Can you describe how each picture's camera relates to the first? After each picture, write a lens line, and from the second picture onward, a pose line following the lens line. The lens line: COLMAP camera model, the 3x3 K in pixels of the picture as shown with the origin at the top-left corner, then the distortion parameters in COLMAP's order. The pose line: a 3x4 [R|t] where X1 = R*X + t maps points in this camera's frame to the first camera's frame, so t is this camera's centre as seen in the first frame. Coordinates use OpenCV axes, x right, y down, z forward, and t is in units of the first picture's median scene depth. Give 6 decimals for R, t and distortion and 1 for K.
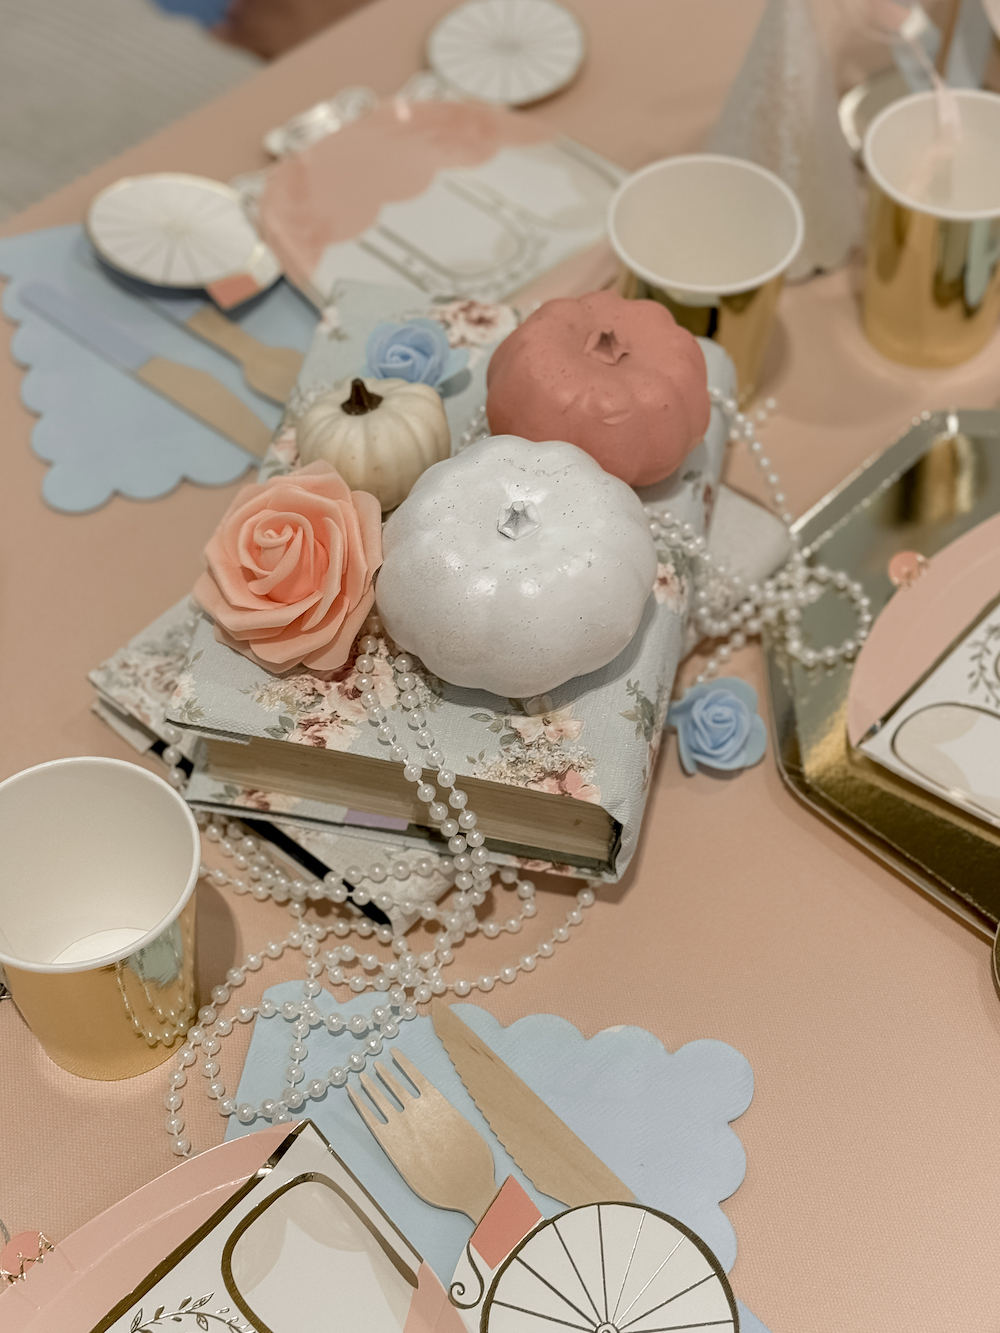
lens RADIAL K [[2293.9, 0, 500.0], [0, 2293.9, 666.5], [0, 0, 1]] dist [0.129559, -0.084482]
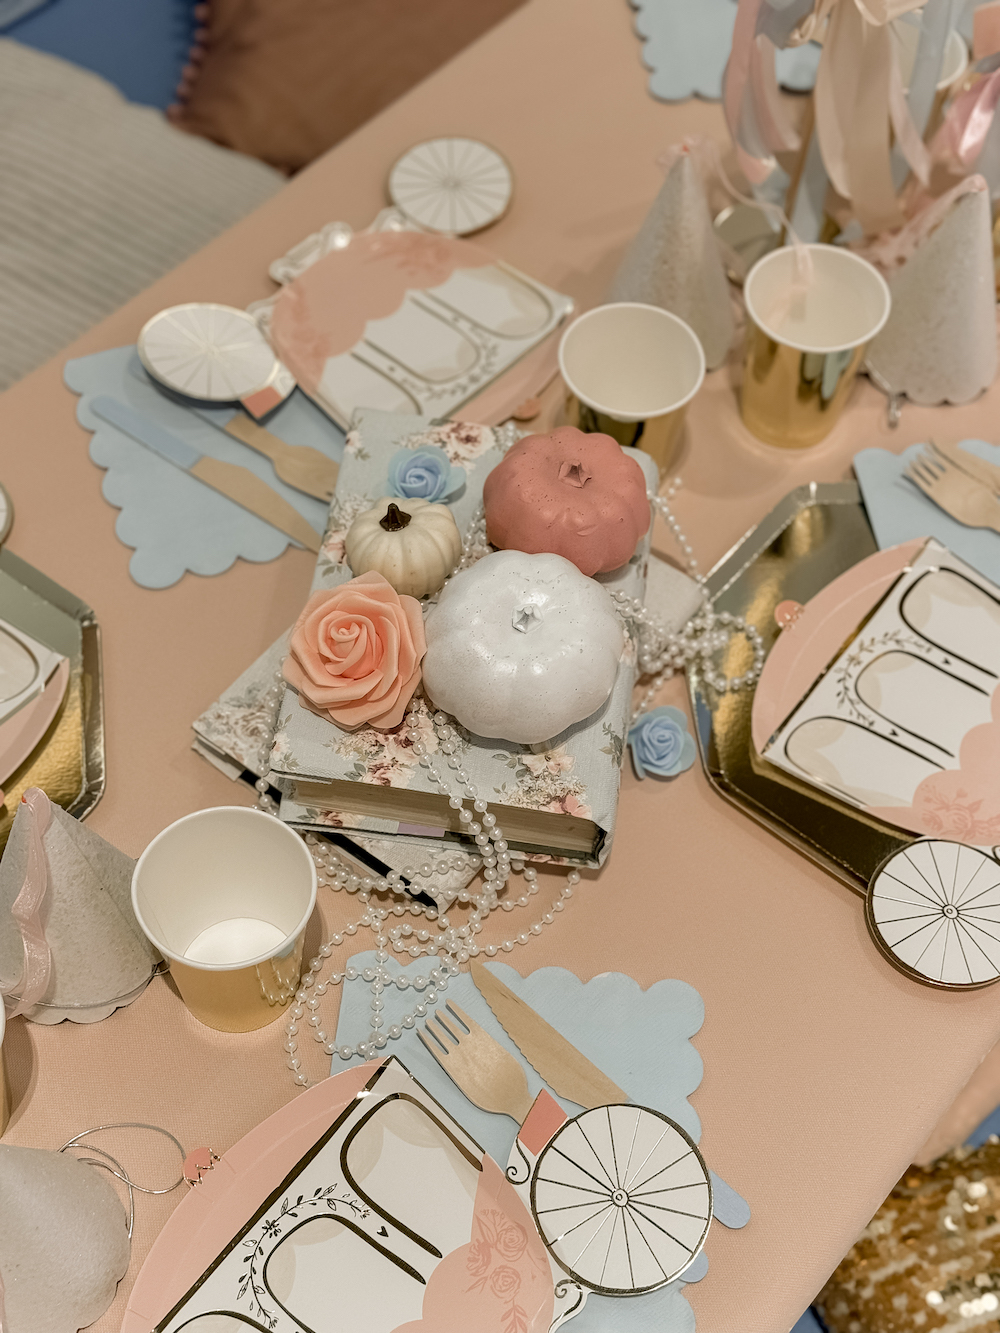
lens RADIAL K [[2064.3, 0, 525.1], [0, 2064.3, 665.3], [0, 0, 1]] dist [0.125186, -0.068508]
pose [[0.994892, -0.039897, 0.092730, -0.102383], [0.033504, 0.997018, 0.069511, -0.114147], [-0.095227, -0.066049, 0.993262, -0.220180]]
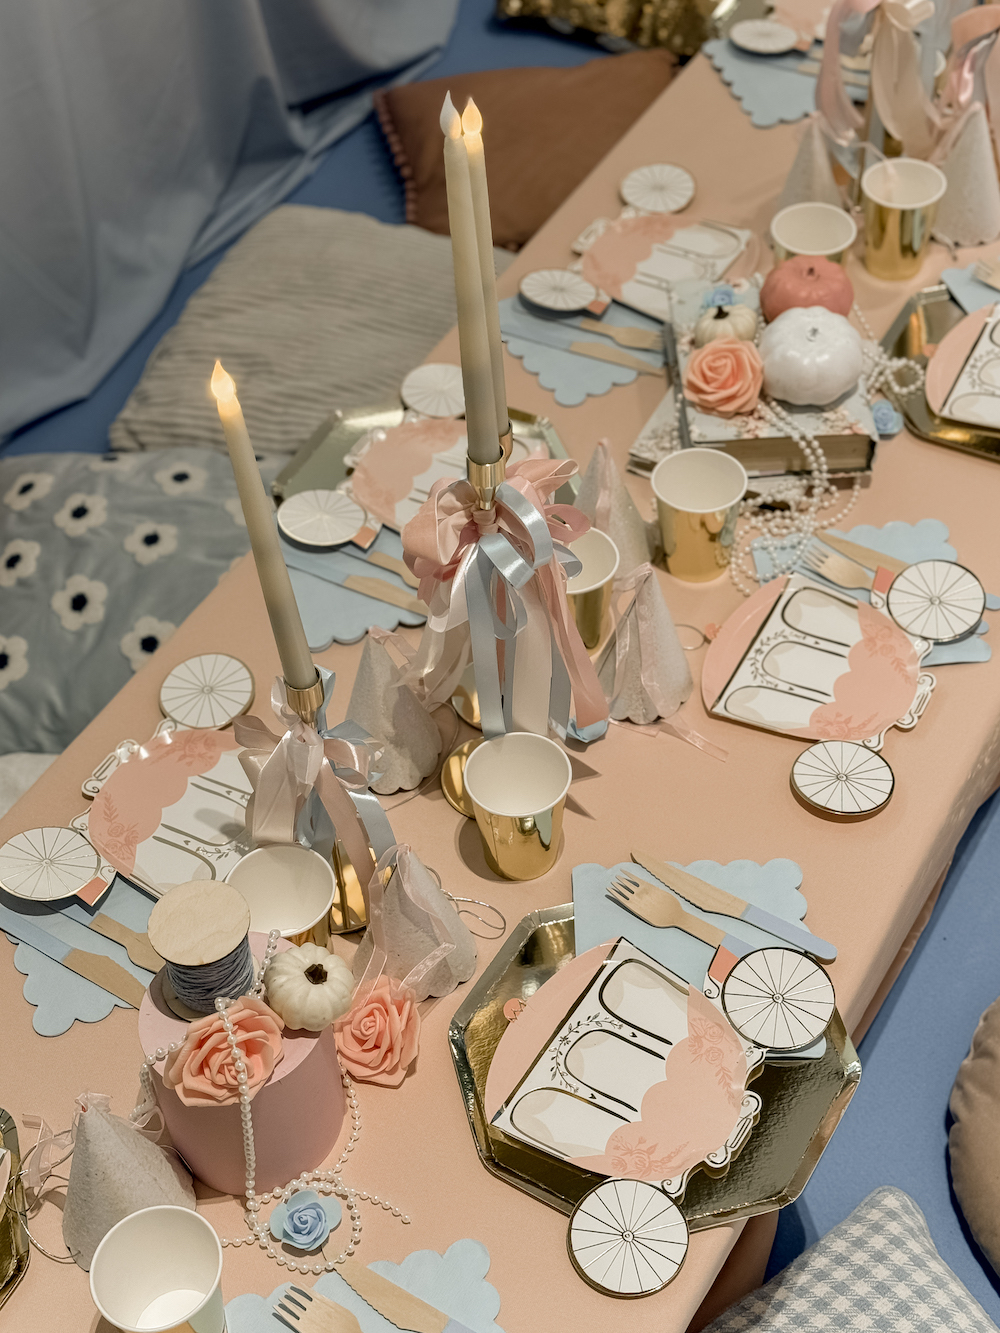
lens RADIAL K [[2064.3, 0, 525.1], [0, 2064.3, 665.3], [0, 0, 1]] dist [0.125186, -0.068508]
pose [[0.965164, -0.213243, 0.151612, -0.695983], [0.224561, 0.972503, -0.061727, 0.348415], [-0.134280, 0.093623, 0.986511, -1.157212]]
